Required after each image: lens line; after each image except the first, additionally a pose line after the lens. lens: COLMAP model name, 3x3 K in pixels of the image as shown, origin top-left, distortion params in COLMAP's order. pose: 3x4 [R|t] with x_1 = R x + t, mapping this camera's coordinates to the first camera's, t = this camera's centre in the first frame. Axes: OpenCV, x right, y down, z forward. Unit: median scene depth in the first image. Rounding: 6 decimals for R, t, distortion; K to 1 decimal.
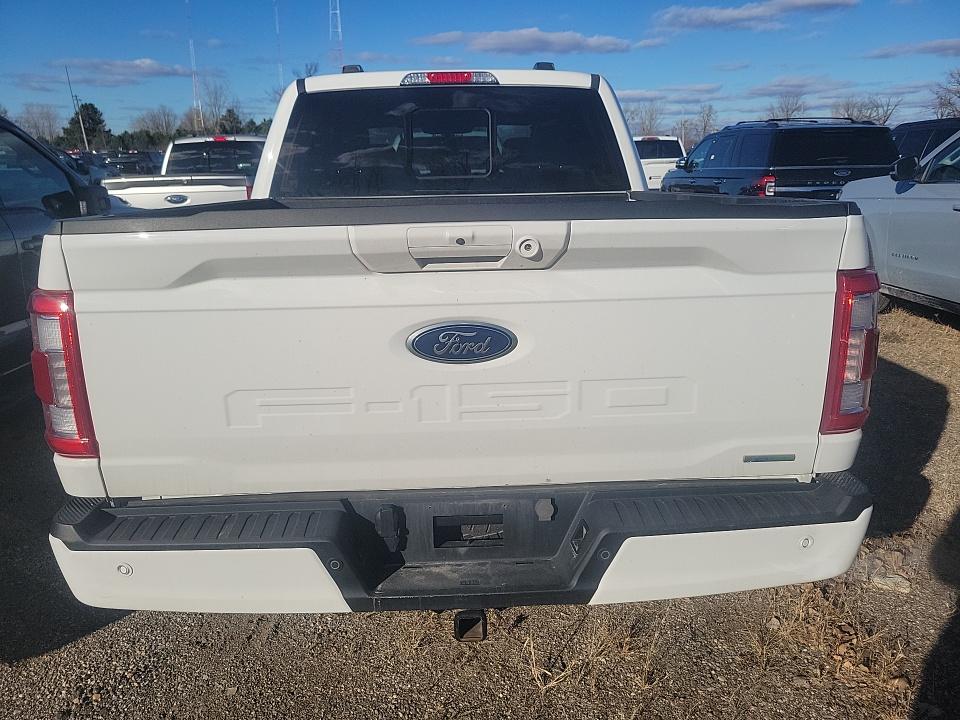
lens RADIAL K [[725.6, 0, 473.5], [0, 725.6, 363.7], [0, 0, 1]] dist [0.040002, -0.017312]
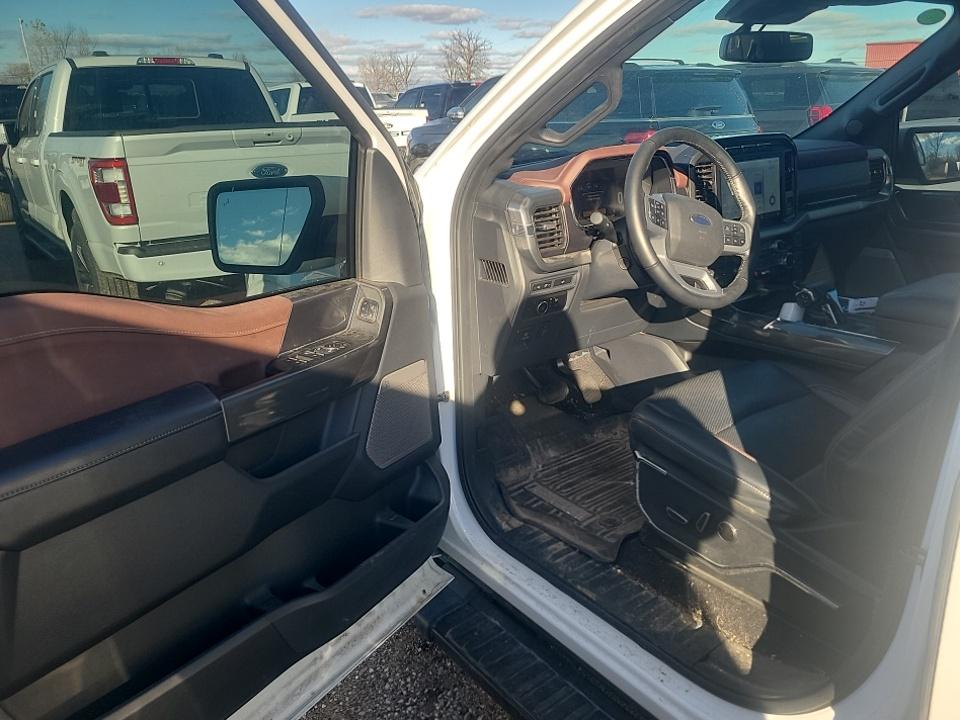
lens RADIAL K [[725.6, 0, 474.0], [0, 725.6, 352.0], [0, 0, 1]] dist [0.040002, -0.017312]
pose [[0.817780, -0.185738, 0.544737, -0.498335], [0.160001, 0.982552, 0.094819, 0.249521], [-0.552844, 0.009618, 0.833230, -0.878401]]
